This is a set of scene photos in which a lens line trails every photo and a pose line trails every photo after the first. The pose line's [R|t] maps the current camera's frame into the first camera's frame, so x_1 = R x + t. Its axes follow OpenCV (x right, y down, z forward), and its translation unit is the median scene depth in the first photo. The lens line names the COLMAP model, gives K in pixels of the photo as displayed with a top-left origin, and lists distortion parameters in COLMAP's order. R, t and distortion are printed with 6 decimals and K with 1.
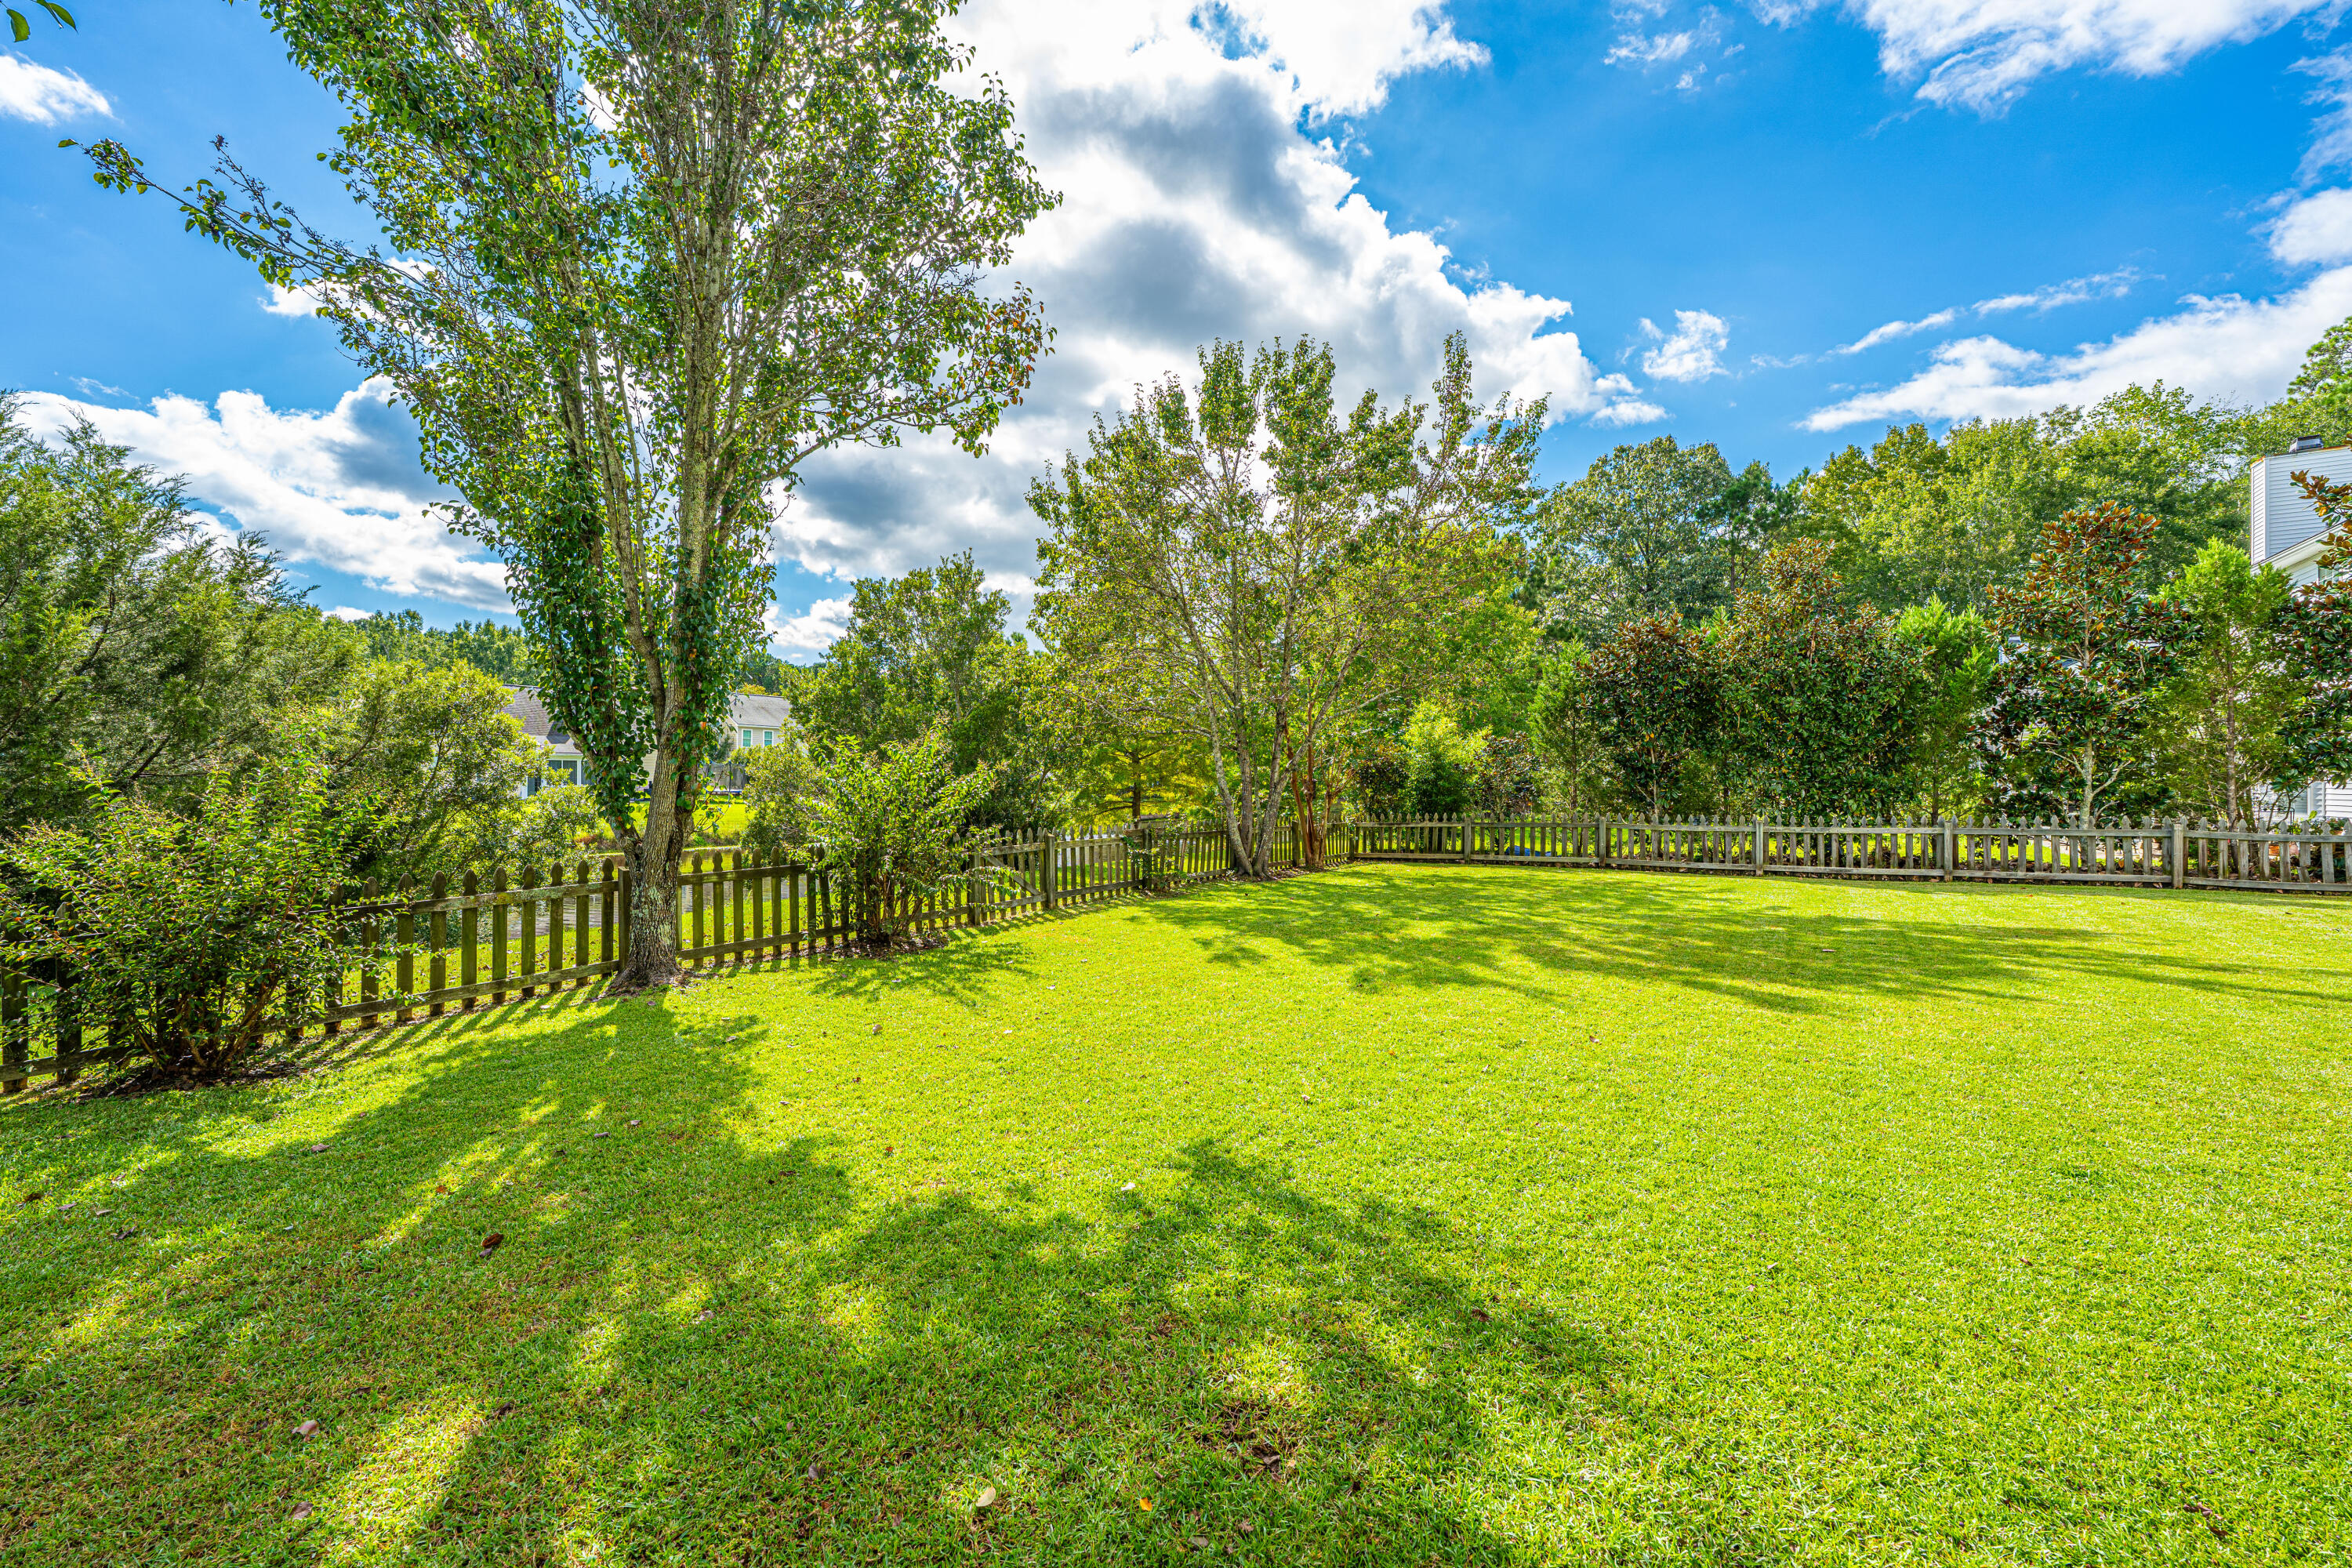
lens RADIAL K [[938.8, 0, 1179.9], [0, 938.8, 762.8], [0, 0, 1]] dist [-0.001550, -0.000233]
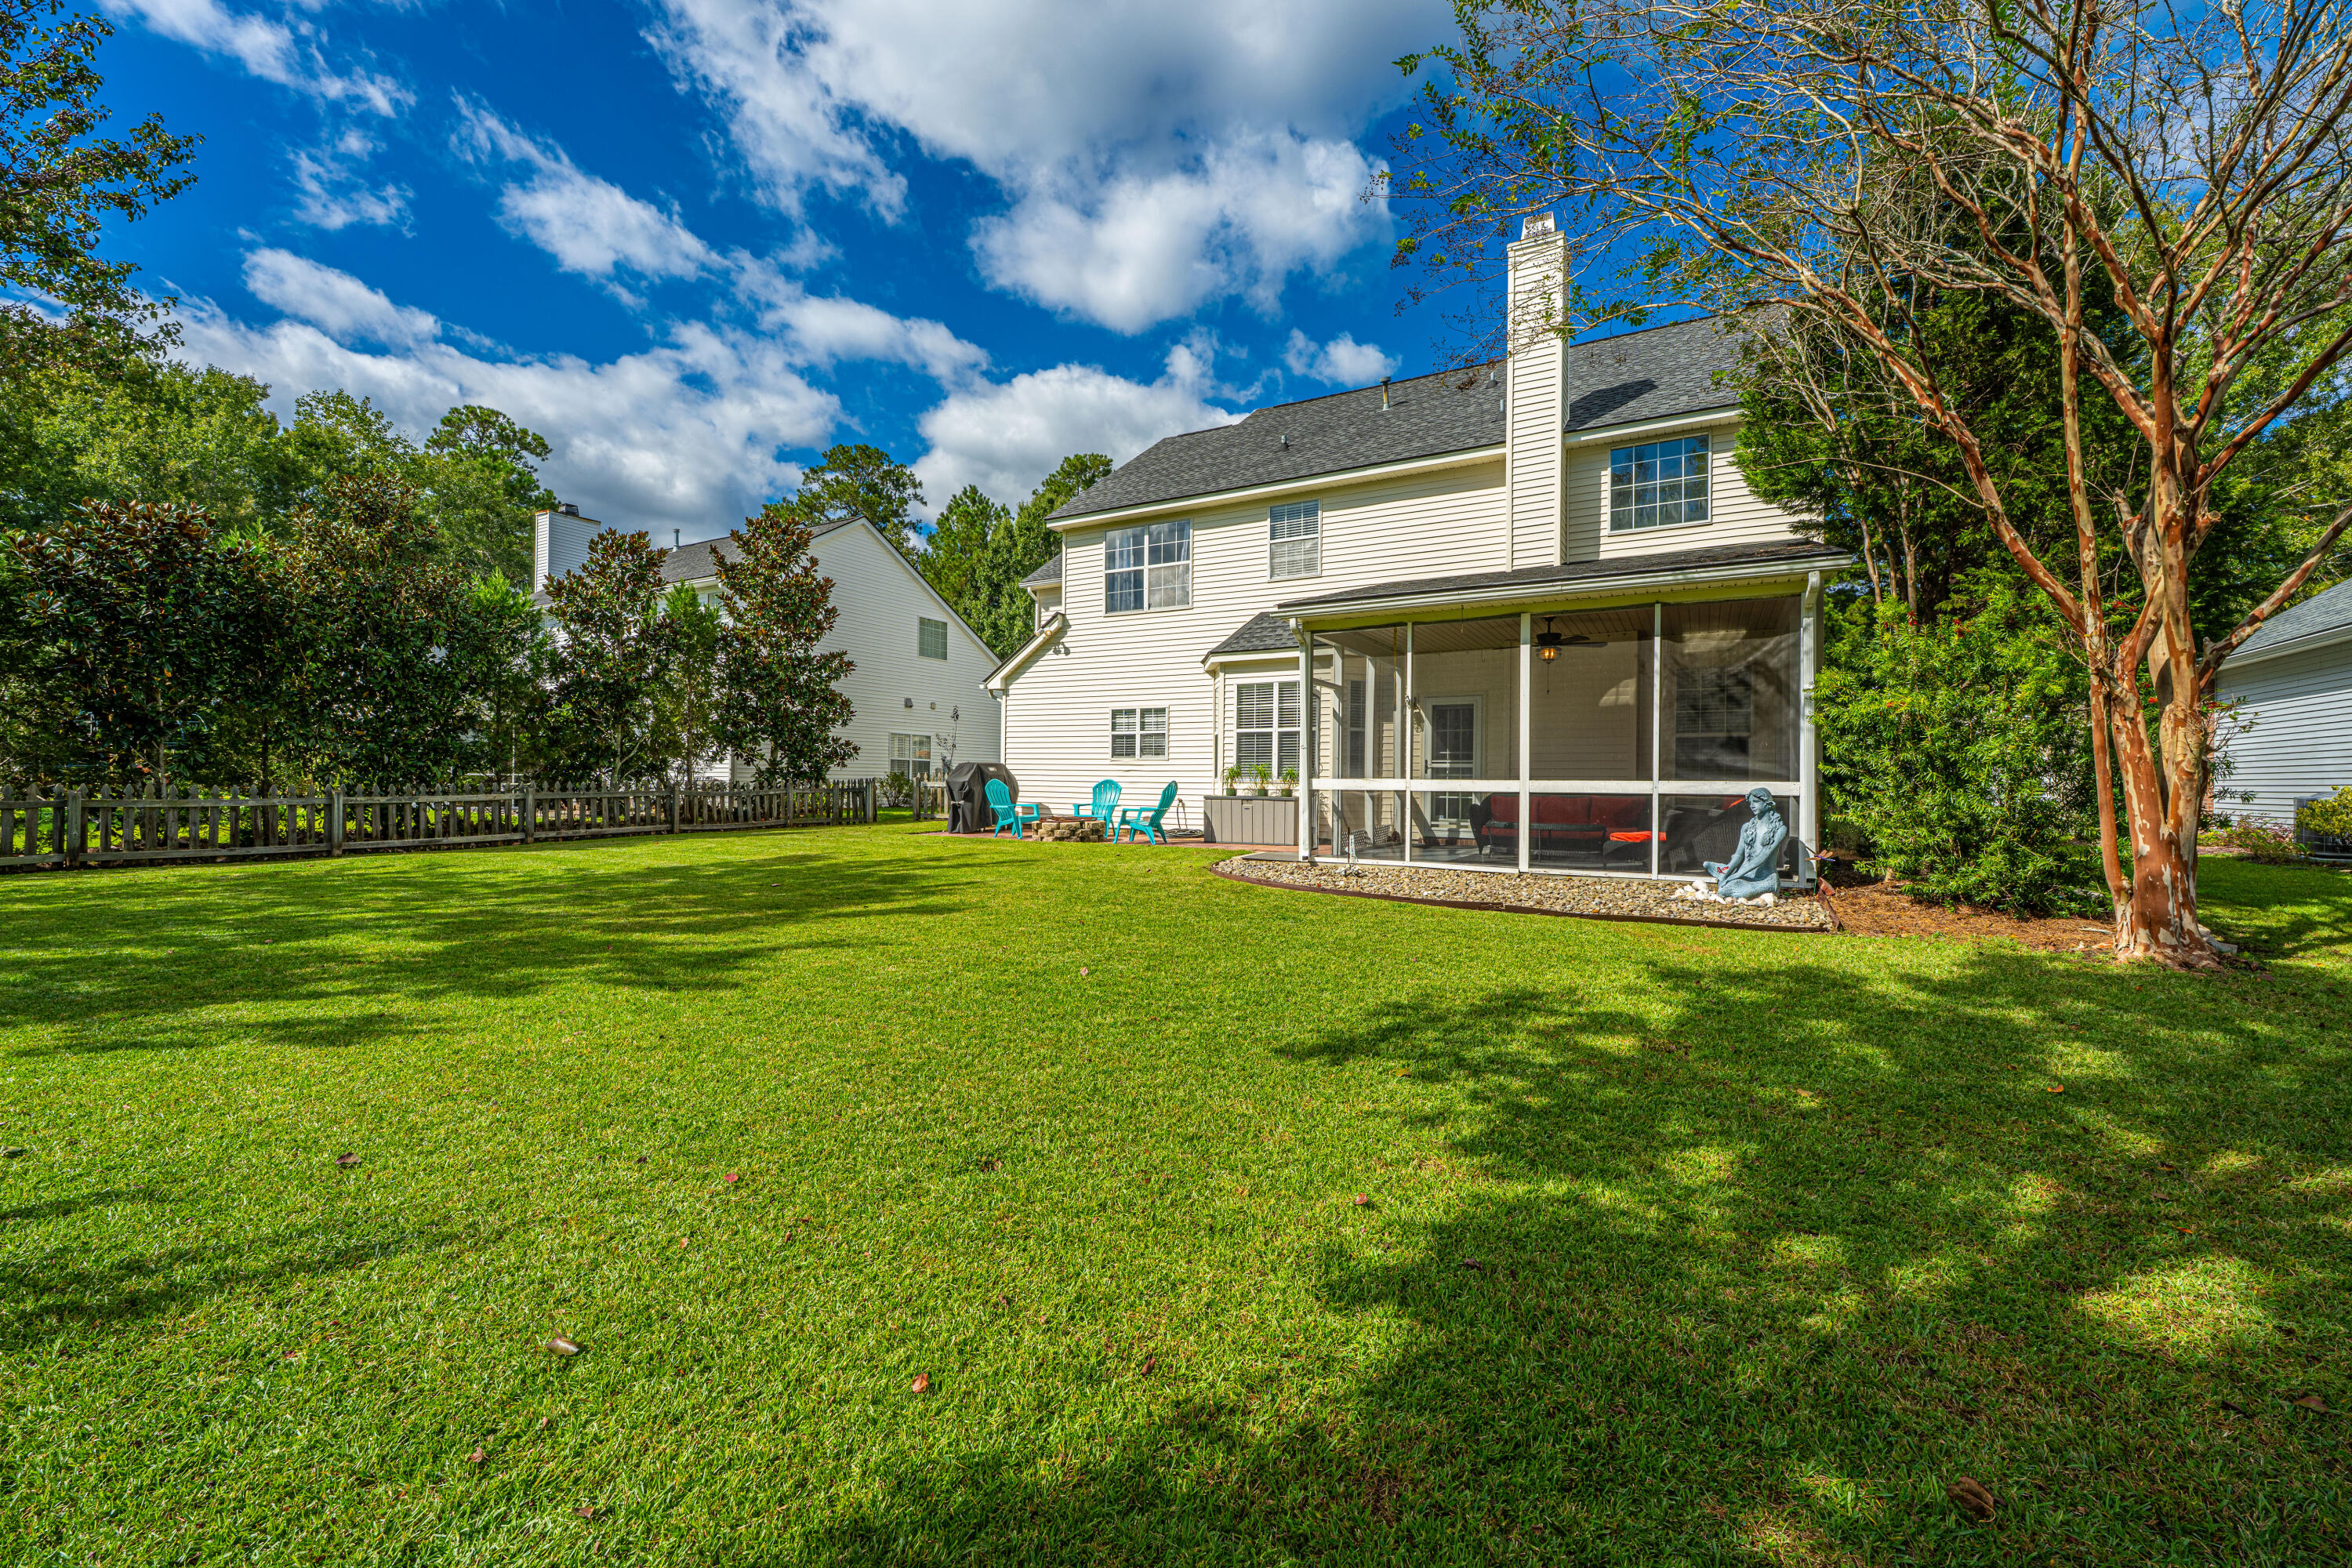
lens RADIAL K [[945.9, 0, 1167.4], [0, 945.9, 788.7], [0, 0, 1]] dist [-0.001400, -0.000221]
pose [[-0.080183, -0.012429, 0.996703, -0.313253], [-0.034916, 0.999344, 0.009653, 0.029685], [-0.996168, -0.034027, -0.080564, 0.377055]]
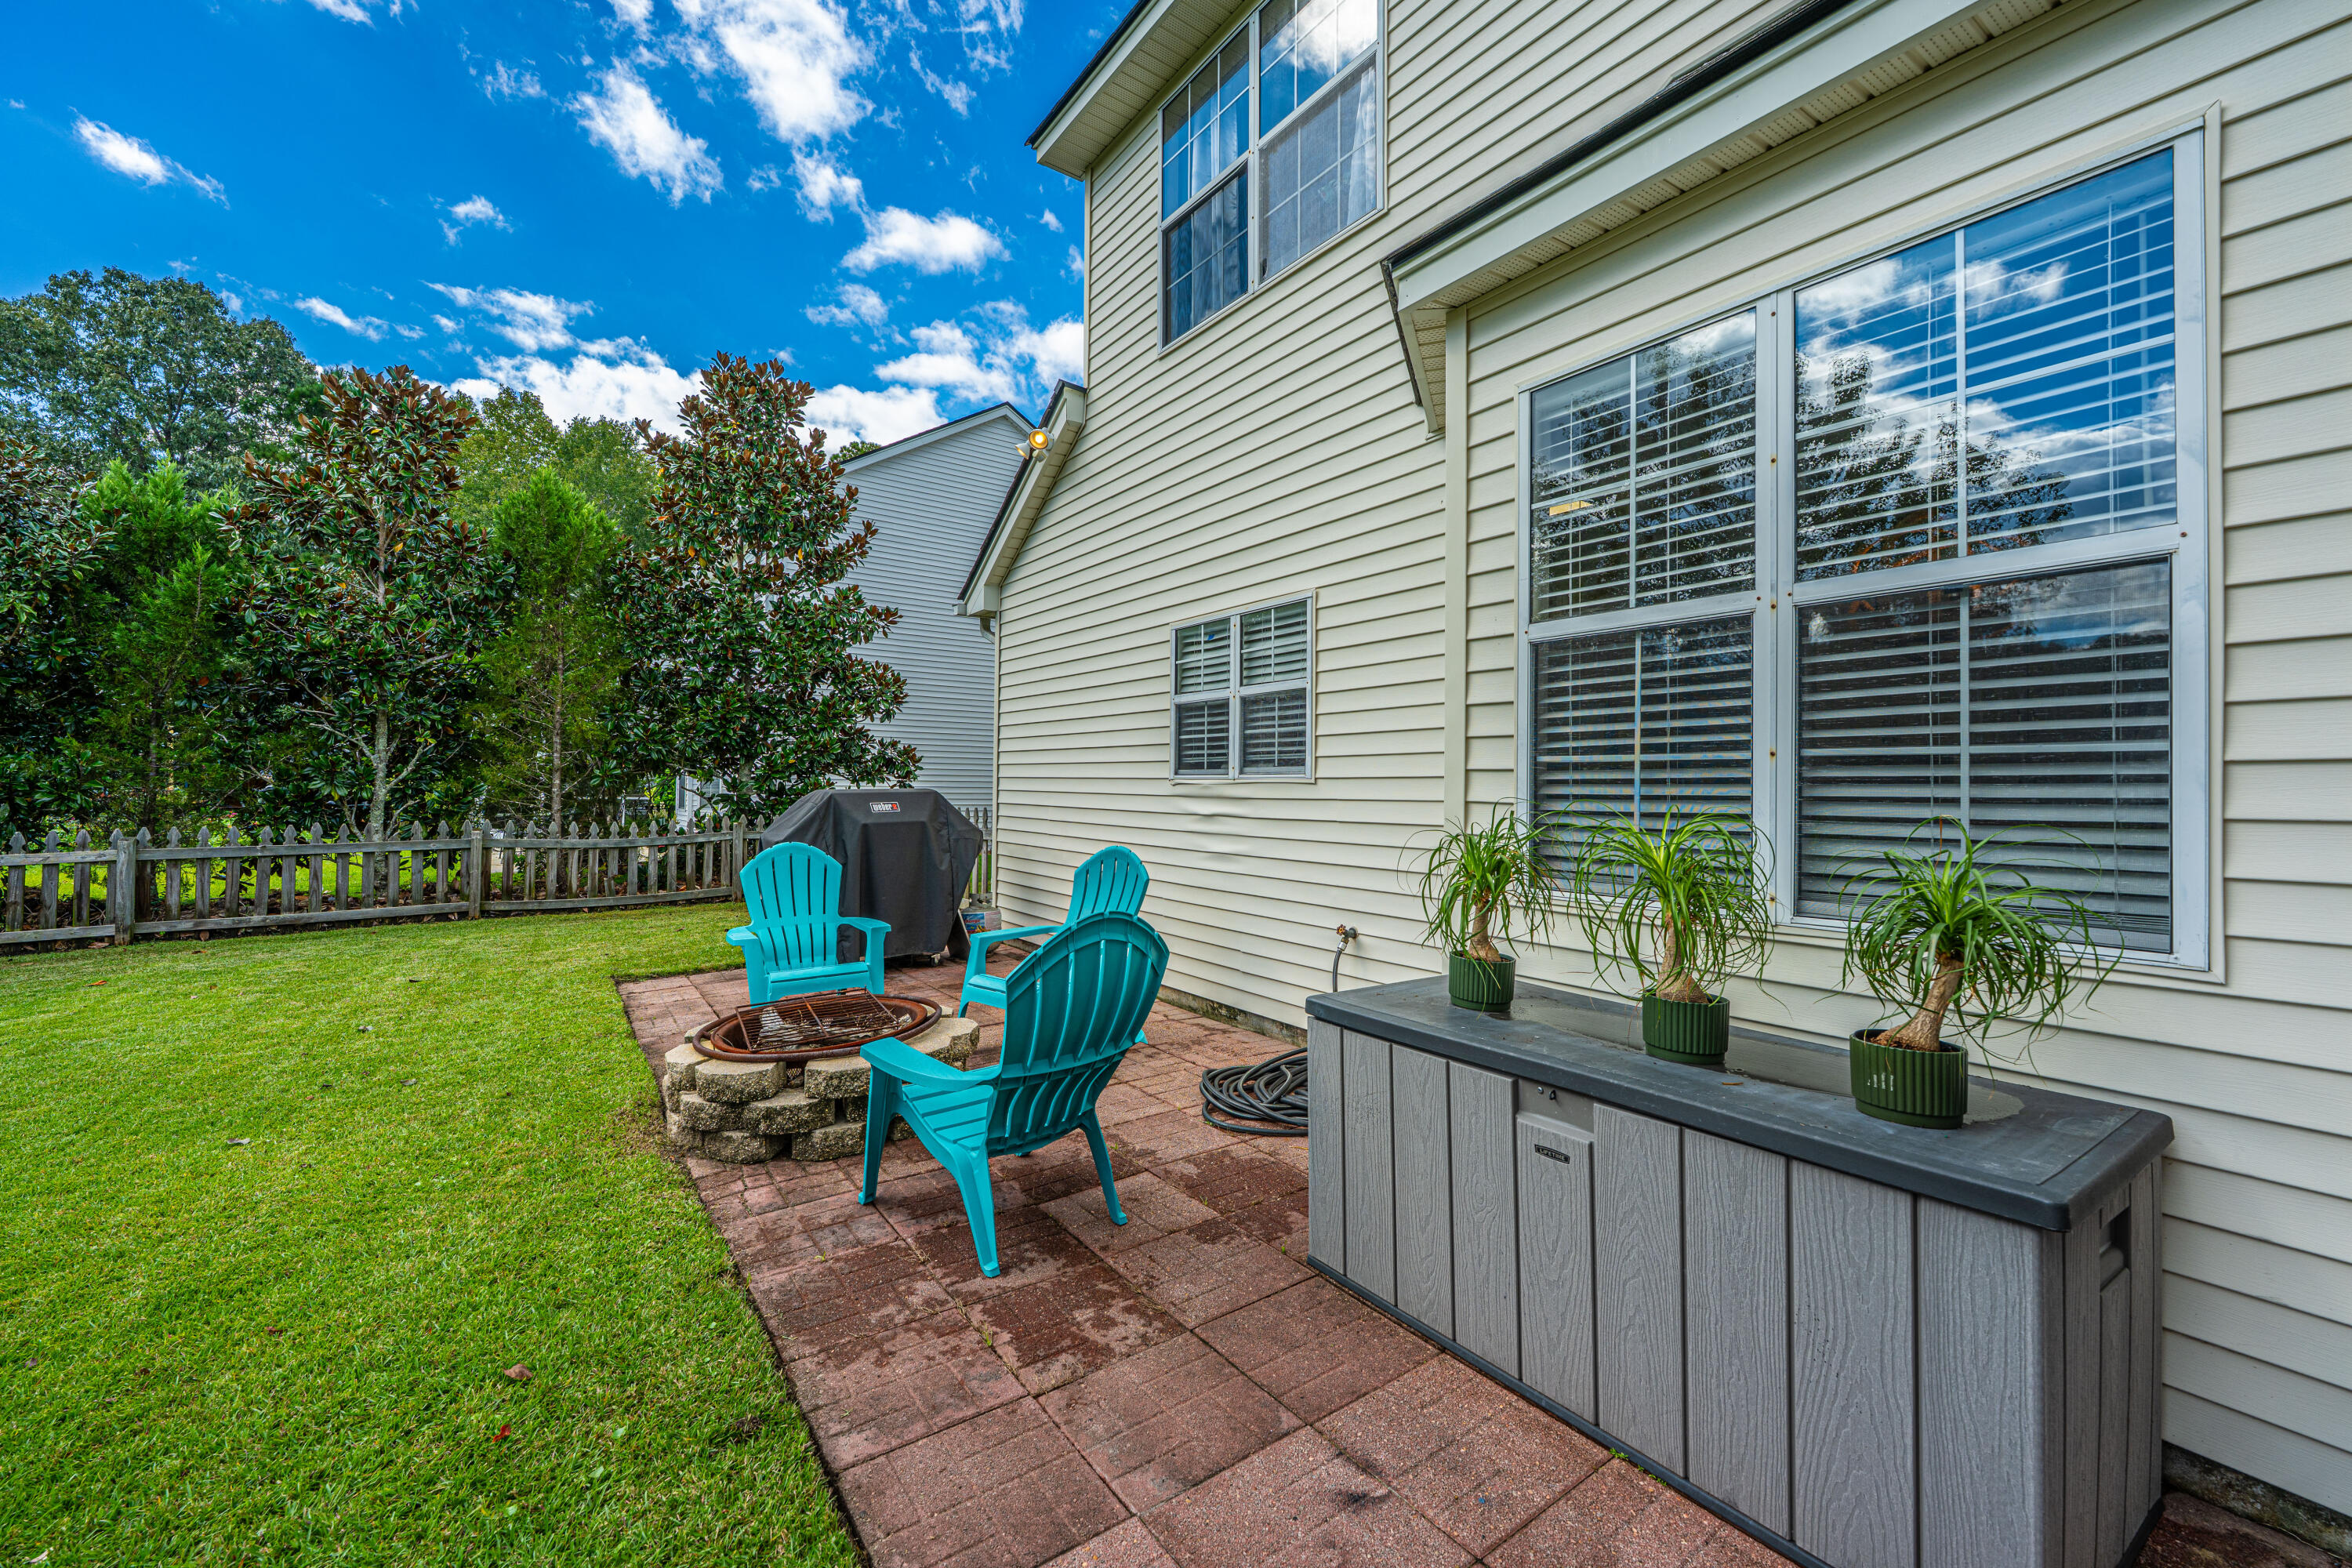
lens RADIAL K [[945.9, 0, 1167.4], [0, 945.9, 788.7], [0, 0, 1]] dist [-0.001400, -0.000221]
pose [[0.332060, -0.002207, 0.943256, 0.503349], [-0.031404, 0.999417, 0.013393, 0.005202], [-0.942735, -0.034069, 0.331797, 0.225798]]
